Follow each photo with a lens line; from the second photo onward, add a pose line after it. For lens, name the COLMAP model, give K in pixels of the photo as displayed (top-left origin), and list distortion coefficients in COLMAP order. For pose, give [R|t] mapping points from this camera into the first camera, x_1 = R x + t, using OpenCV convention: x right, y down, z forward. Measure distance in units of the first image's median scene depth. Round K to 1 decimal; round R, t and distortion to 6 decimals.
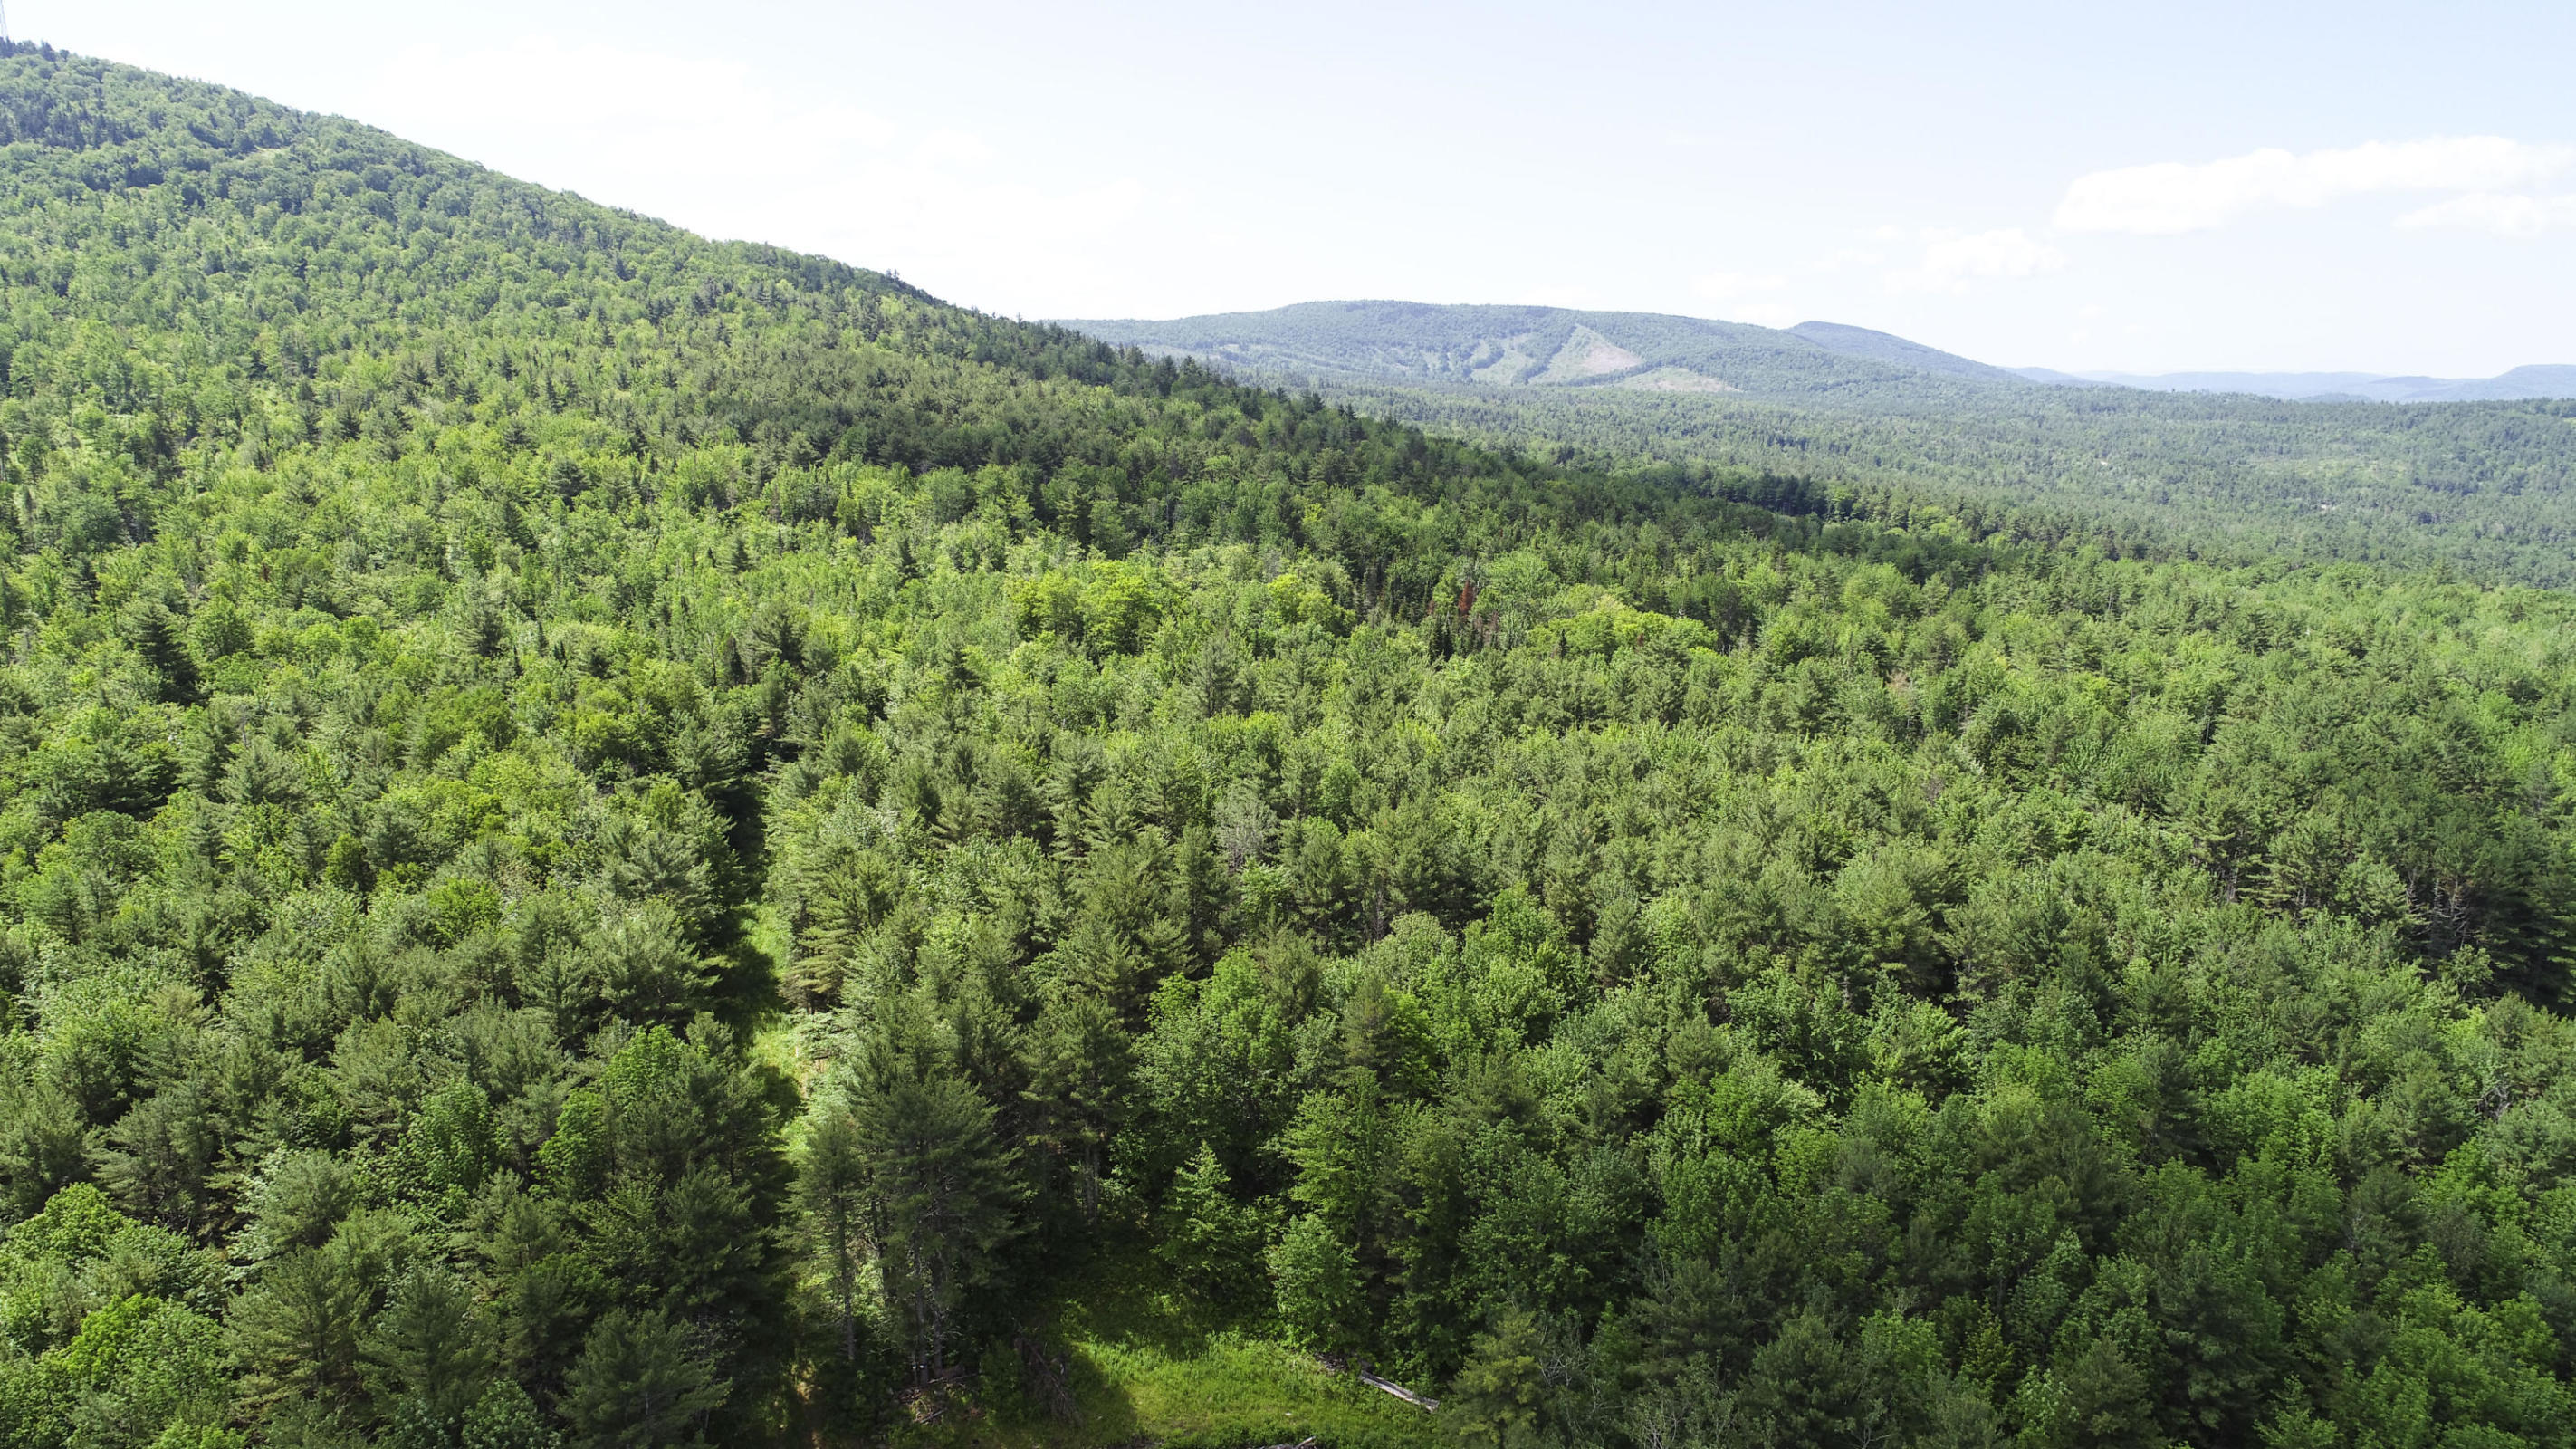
lens RADIAL K [[1713.2, 0, 1284.6], [0, 1713.2, 727.0], [0, 0, 1]] dist [-0.005387, 0.001050]
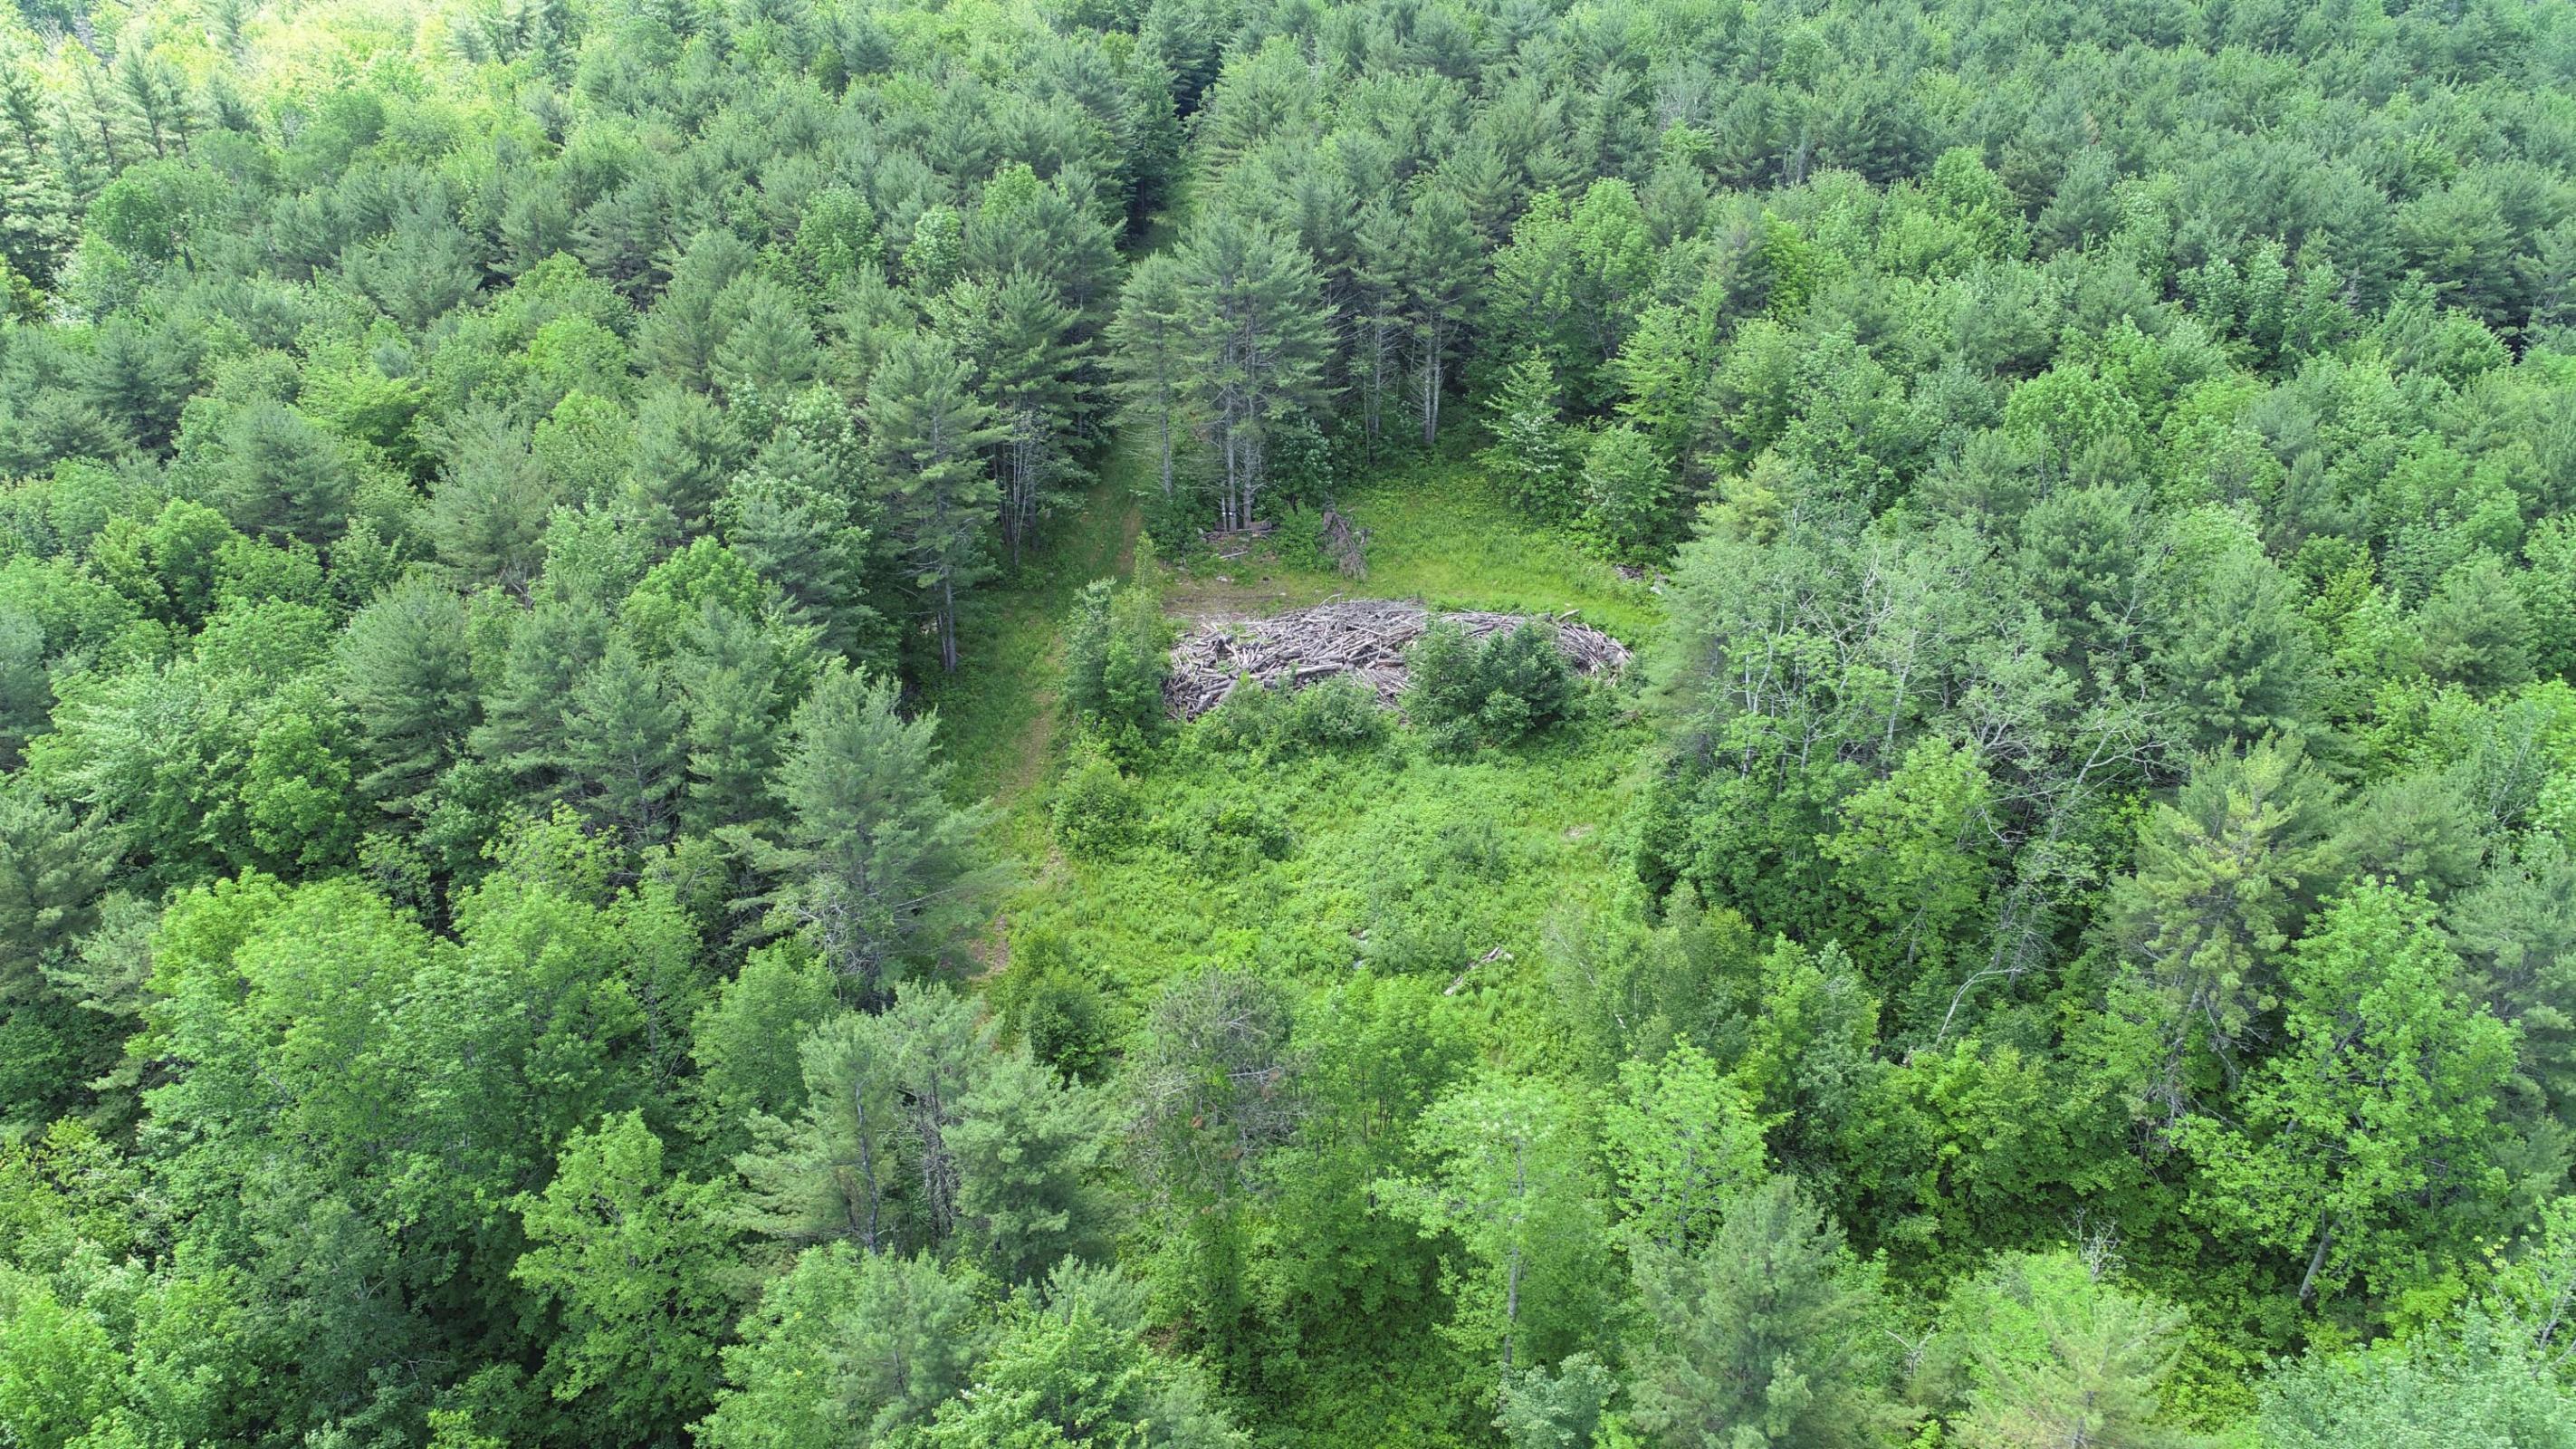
lens RADIAL K [[1713.2, 0, 1284.6], [0, 1713.2, 727.0], [0, 0, 1]] dist [-0.005387, 0.001050]
pose [[0.937092, 0.162871, -0.308758, 0.024191], [-0.072942, 0.956319, 0.283079, 0.029299], [0.341376, -0.242750, 0.908039, 0.003644]]
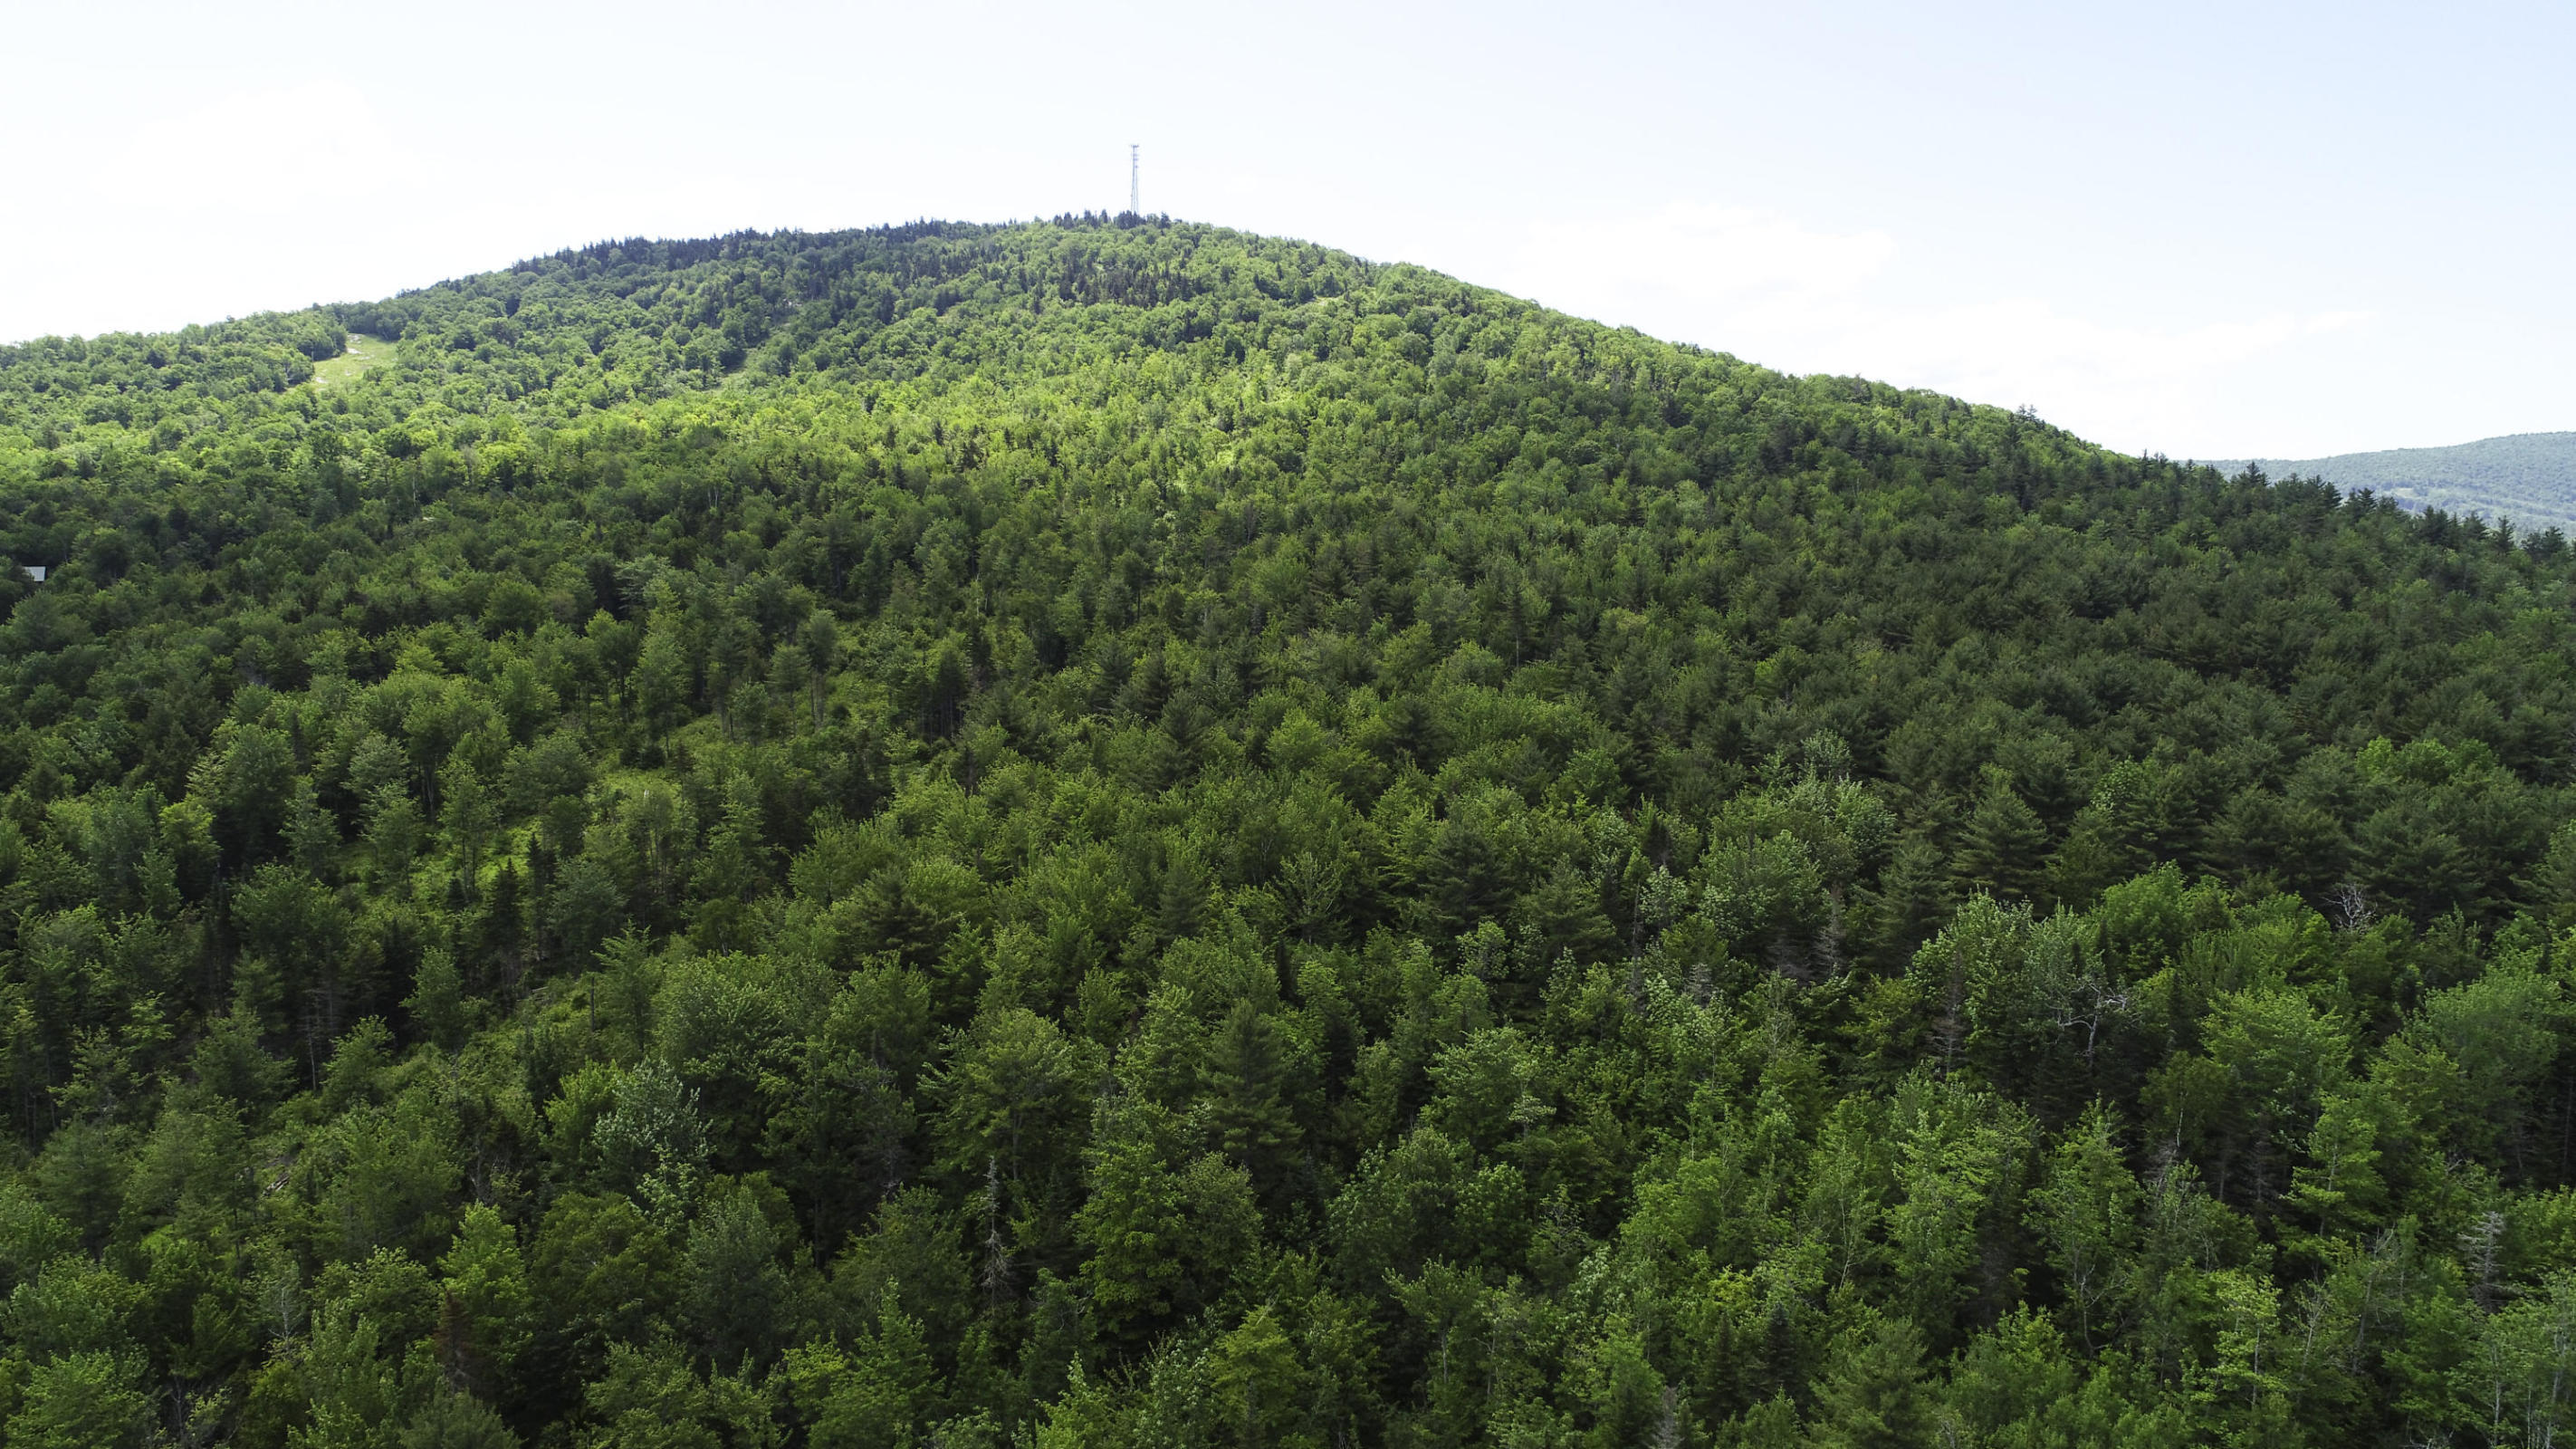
lens RADIAL K [[1715.9, 0, 1284.7], [0, 1715.9, 732.1], [0, 0, 1]] dist [-0.001736, -0.000890]
pose [[0.833413, 0.072922, -0.547819, -0.095118], [-0.115557, 0.992339, -0.043707, -0.068086], [0.540435, 0.099730, 0.835455, 0.262815]]
